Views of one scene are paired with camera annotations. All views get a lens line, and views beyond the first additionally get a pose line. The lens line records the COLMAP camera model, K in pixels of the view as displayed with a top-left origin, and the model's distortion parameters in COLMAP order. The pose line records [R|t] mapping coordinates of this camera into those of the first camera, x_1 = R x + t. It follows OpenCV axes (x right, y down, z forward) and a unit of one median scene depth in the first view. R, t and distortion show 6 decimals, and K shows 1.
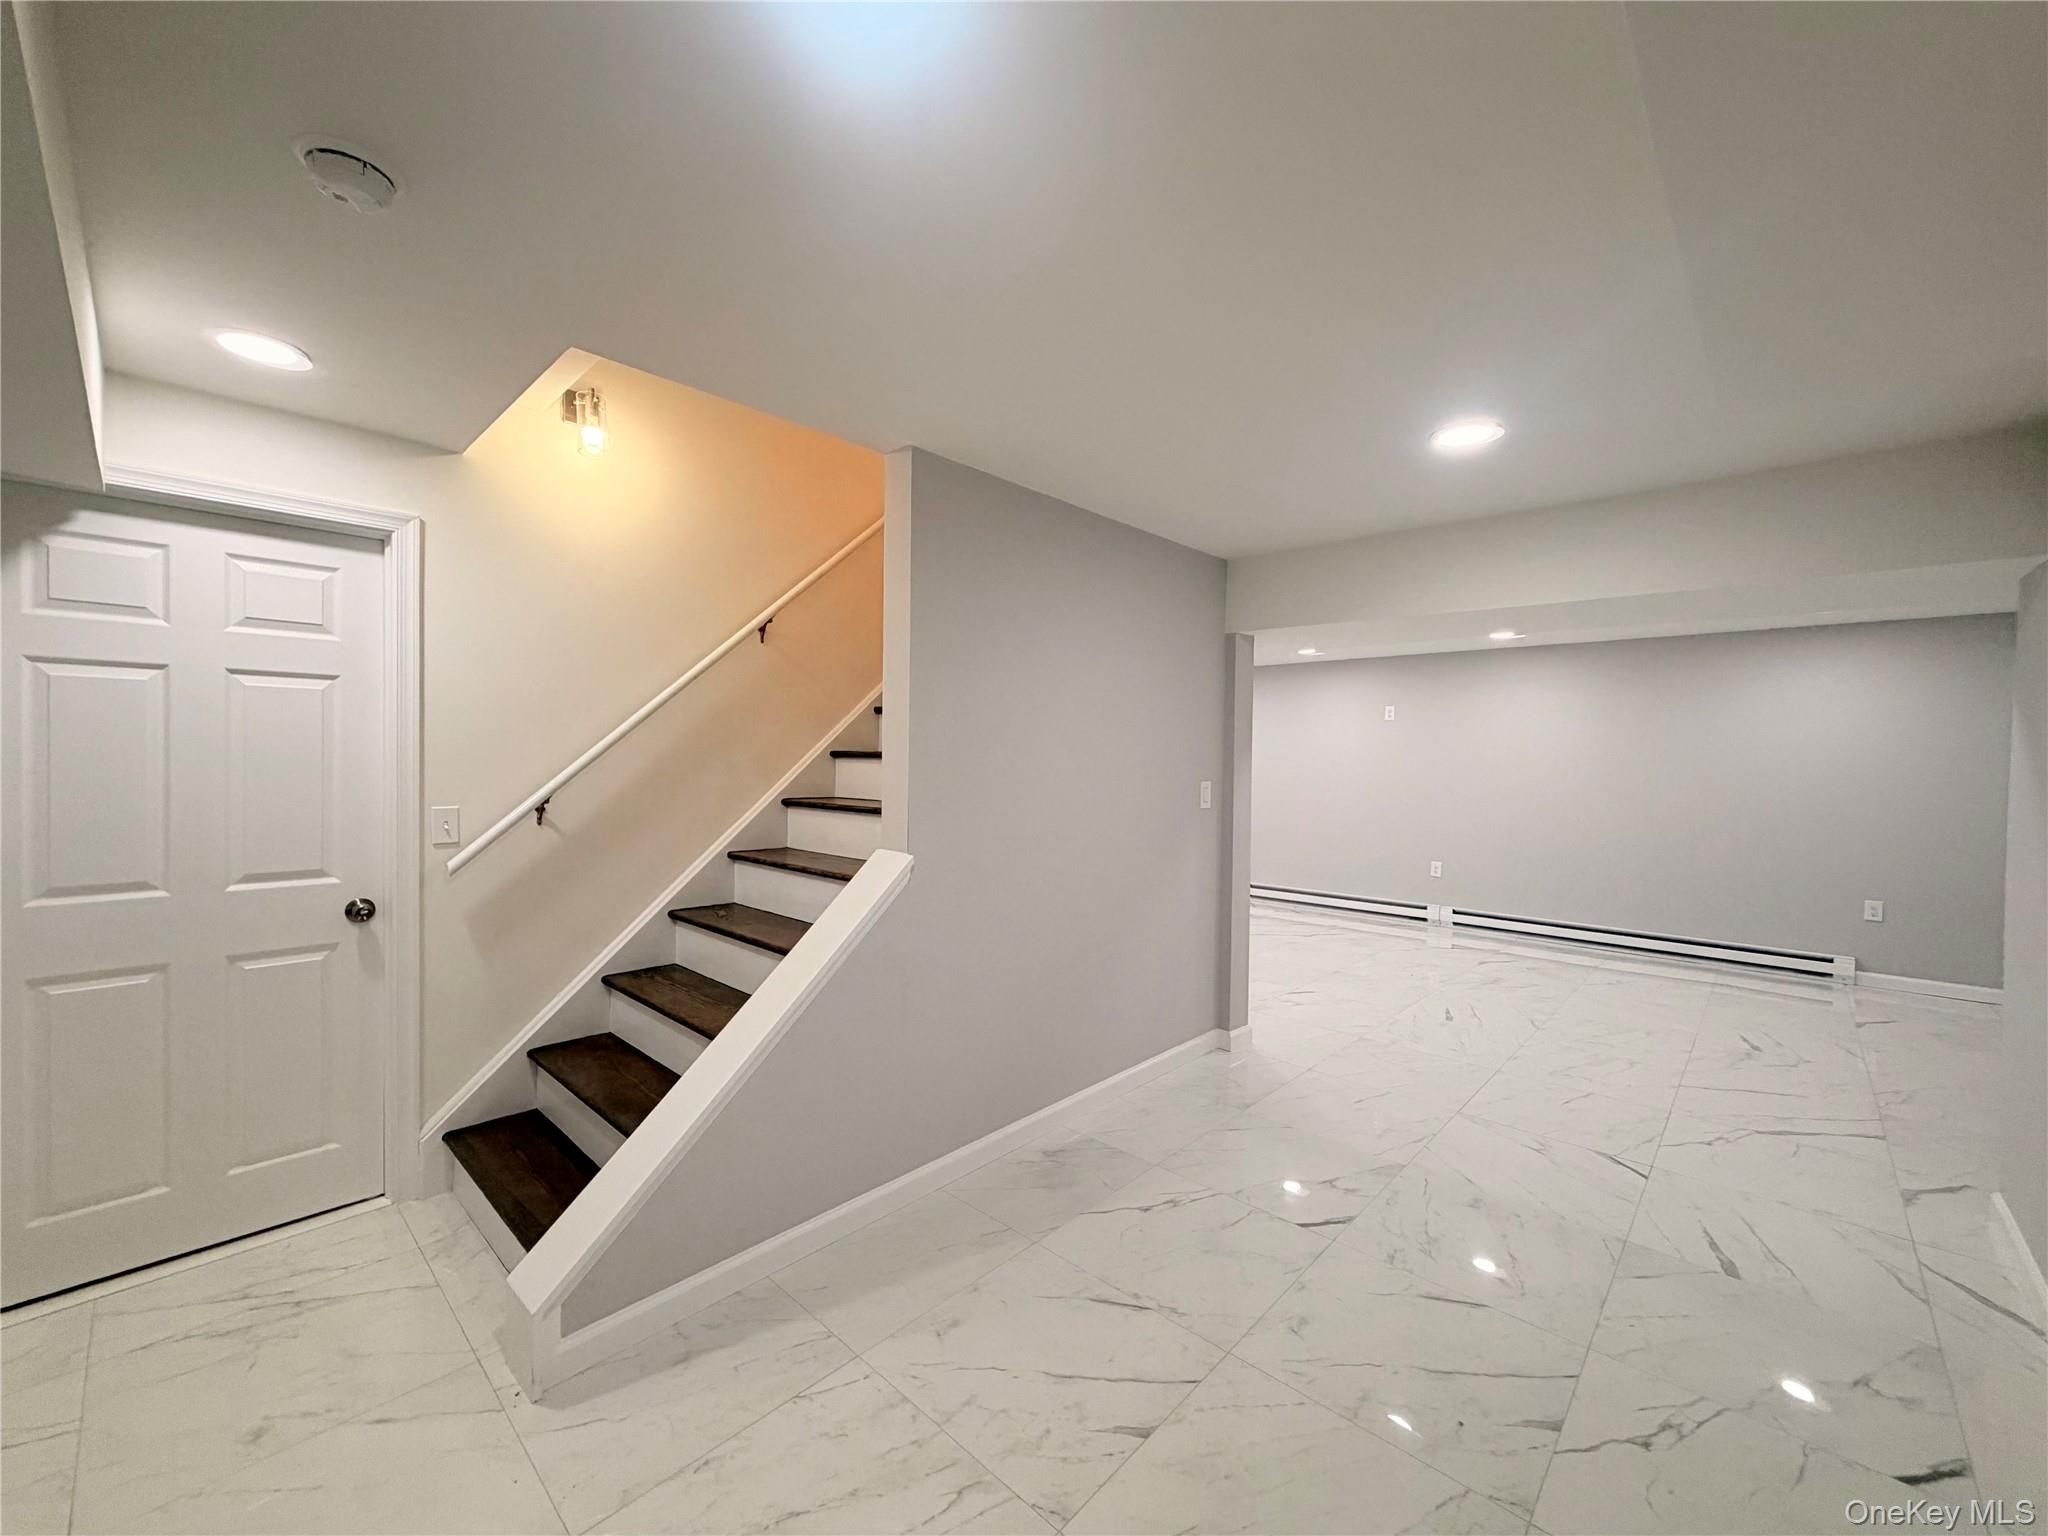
lens RADIAL K [[811.7, 0, 1017.5], [0, 811.7, 765.0], [0, 0, 1]] dist [-0.000690, -0.000371]
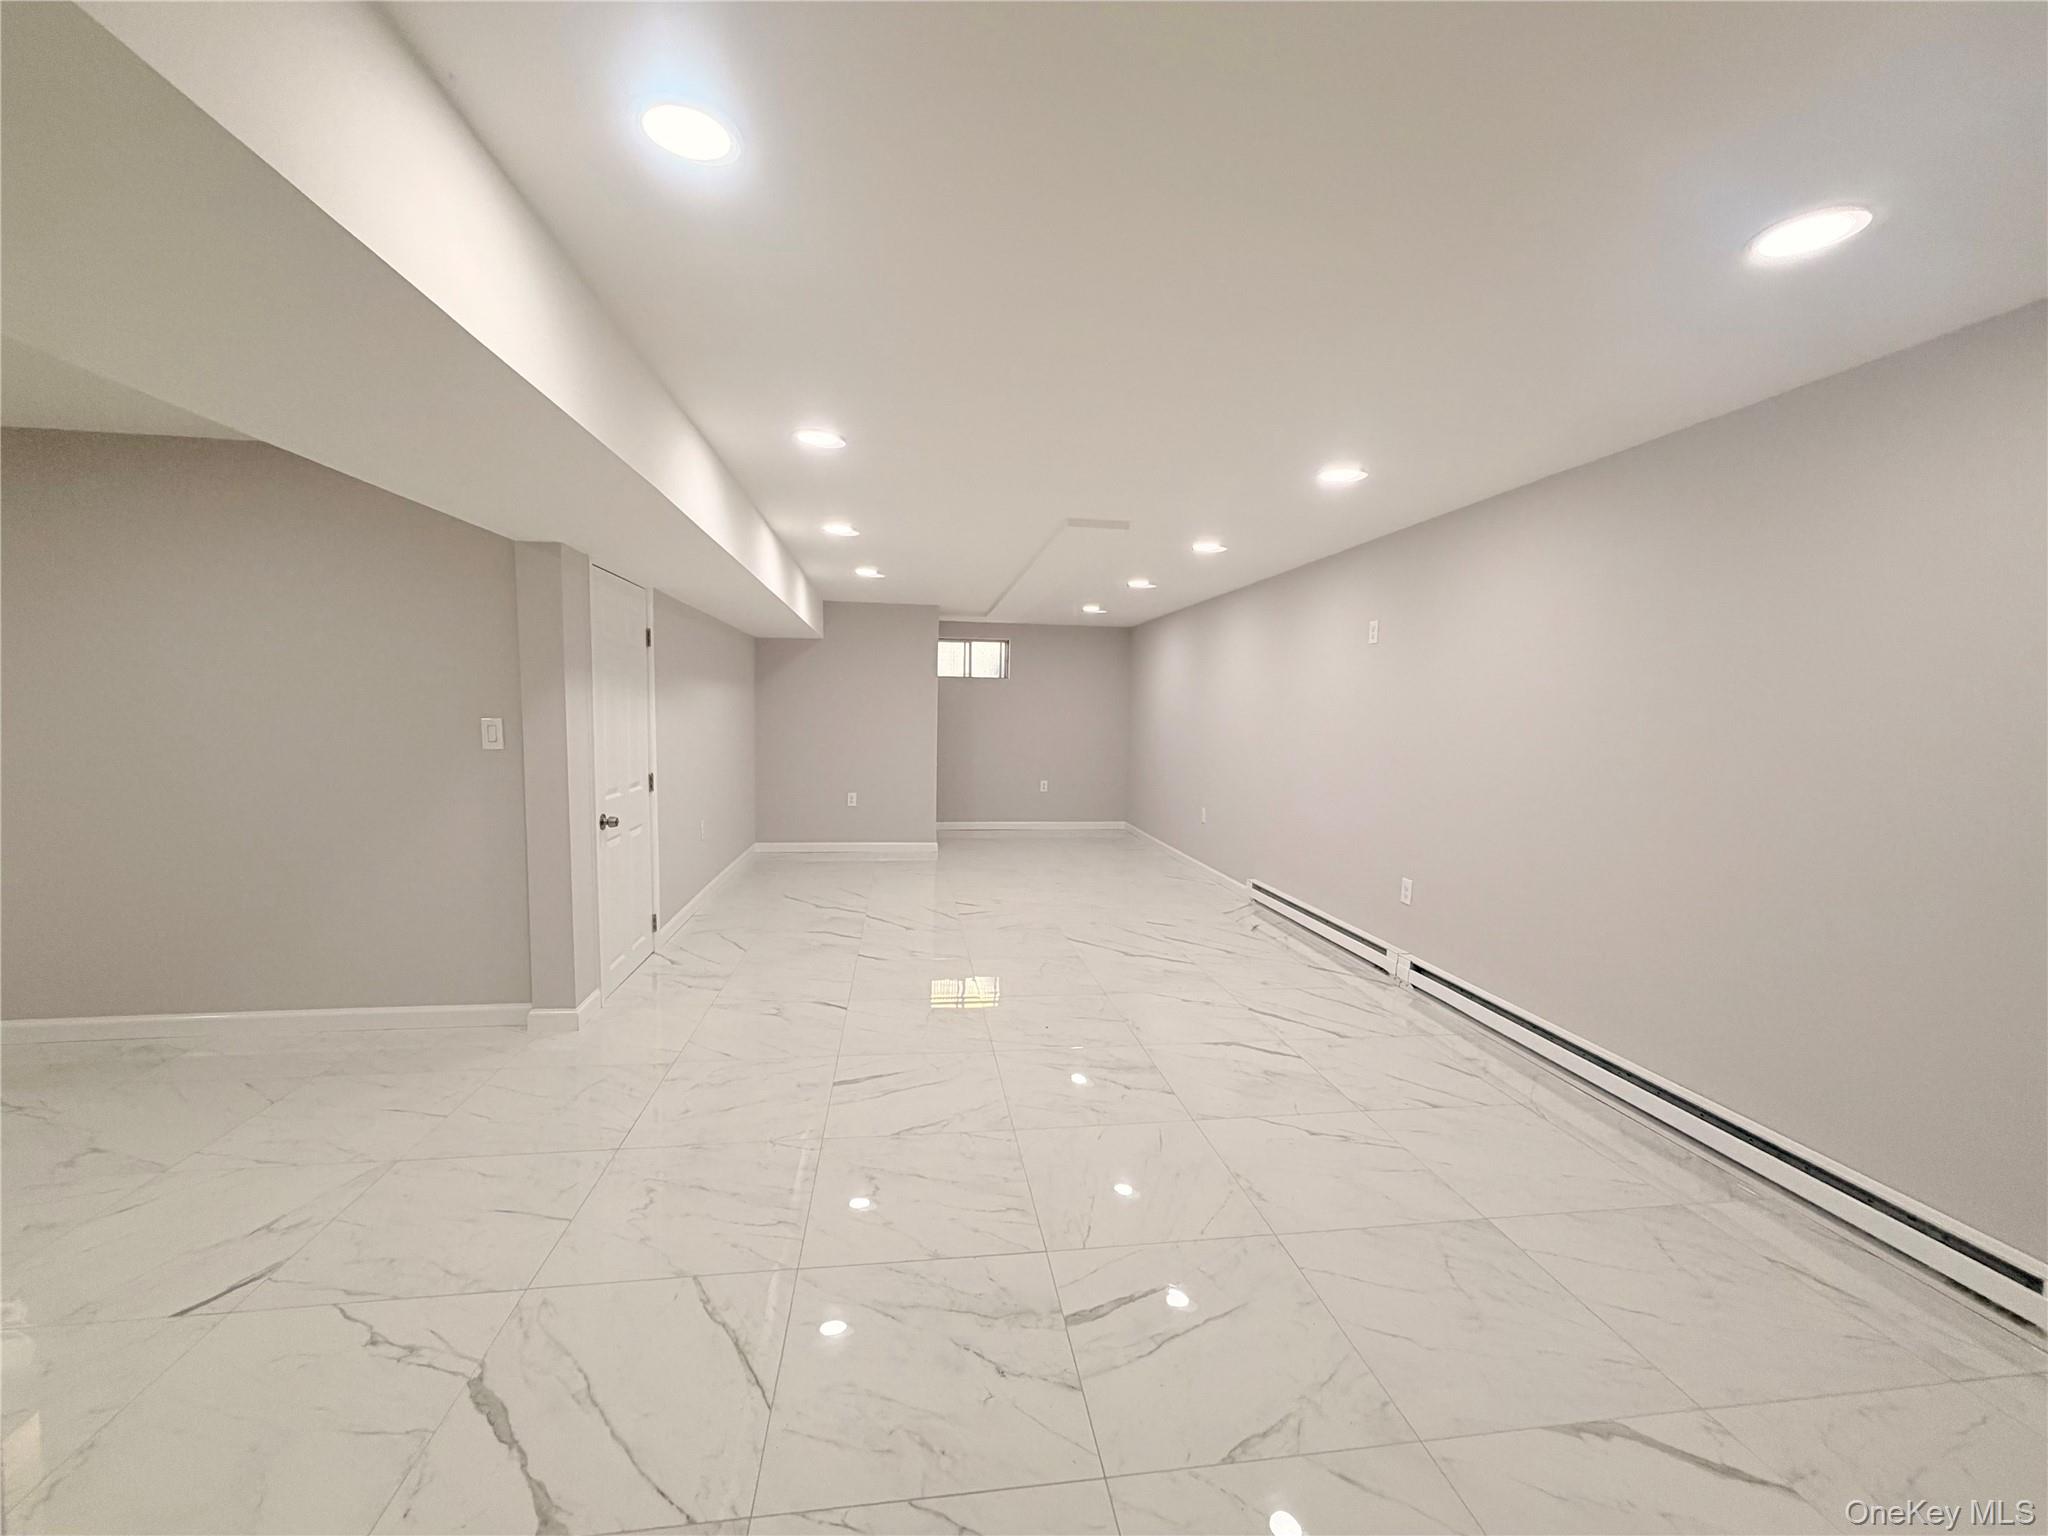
lens RADIAL K [[811.7, 0, 1021.7], [0, 811.7, 771.2], [0, 0, 1]] dist [-0.000690, -0.000371]
pose [[0.782601, 0.043174, -0.621025, 1.213881], [-0.012579, 0.998485, 0.053563, 0.023062], [0.622396, -0.034107, 0.781959, 0.668233]]
